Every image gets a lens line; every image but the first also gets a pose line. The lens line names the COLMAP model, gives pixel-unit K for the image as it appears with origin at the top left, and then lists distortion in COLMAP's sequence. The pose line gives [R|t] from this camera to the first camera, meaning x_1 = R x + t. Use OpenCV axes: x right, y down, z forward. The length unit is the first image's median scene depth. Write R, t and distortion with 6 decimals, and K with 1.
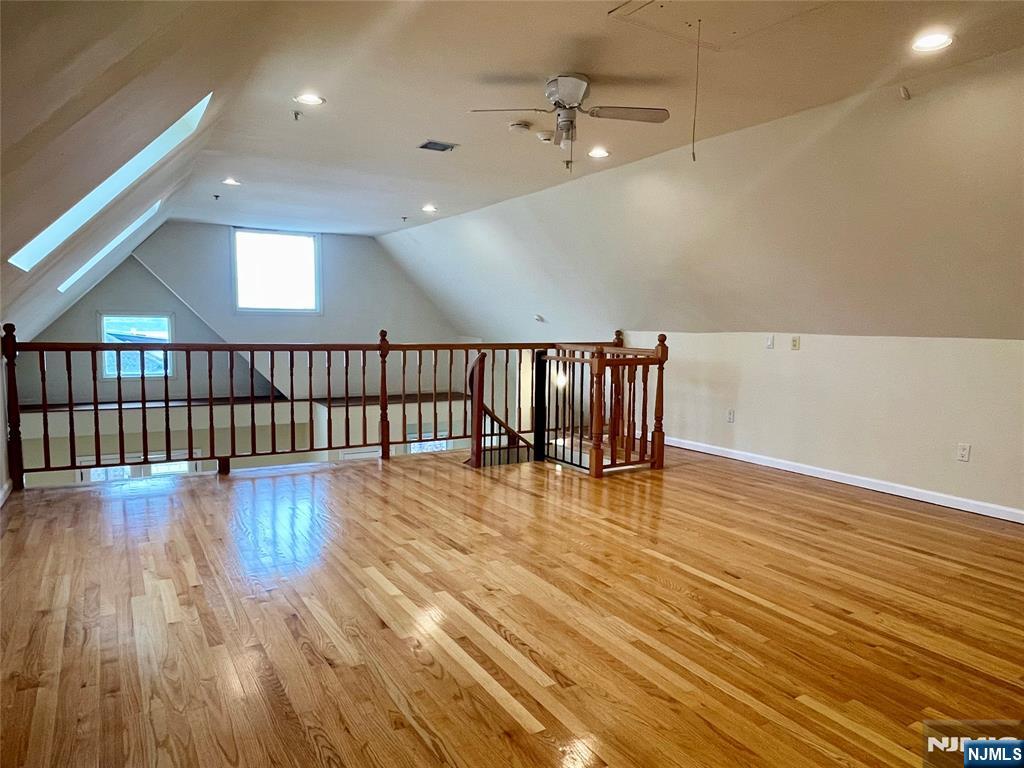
lens RADIAL K [[660.9, 0, 505.7], [0, 660.9, 385.3], [0, 0, 1]] dist [0.039794, -0.065398]
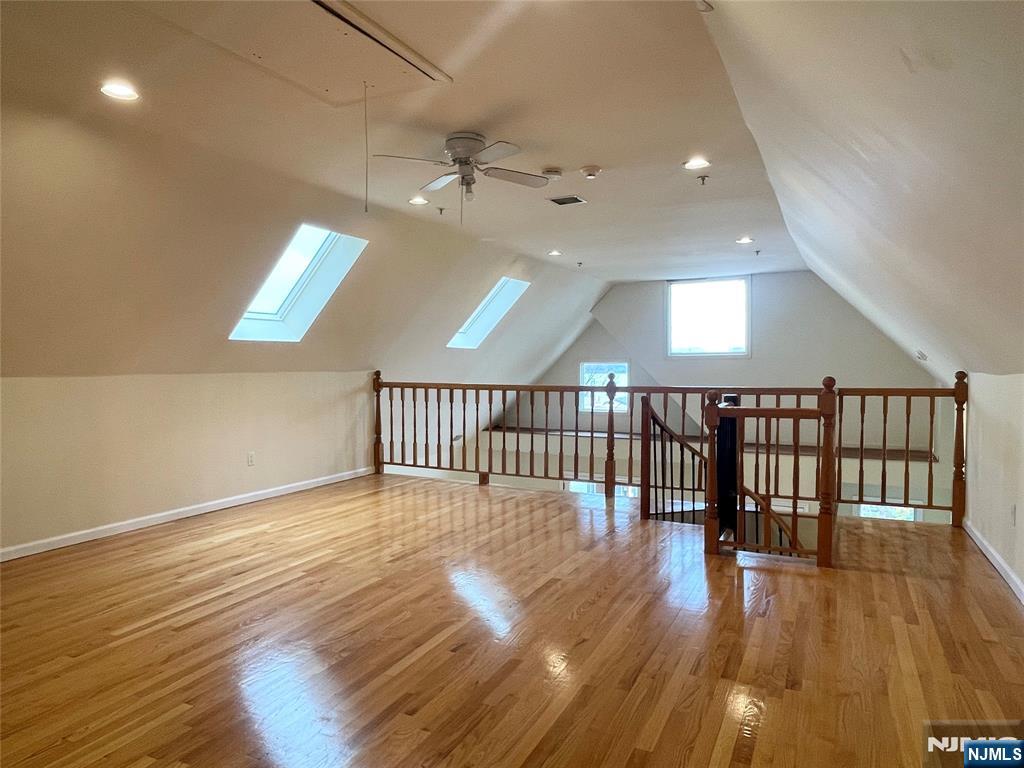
lens RADIAL K [[660.9, 0, 505.7], [0, 660.9, 385.3], [0, 0, 1]] dist [0.039794, -0.065398]
pose [[0.536157, 0.009343, -0.844067, 0.684961], [-0.064003, 0.997510, -0.029614, -0.025412], [0.841688, 0.069900, 0.535420, 0.338611]]
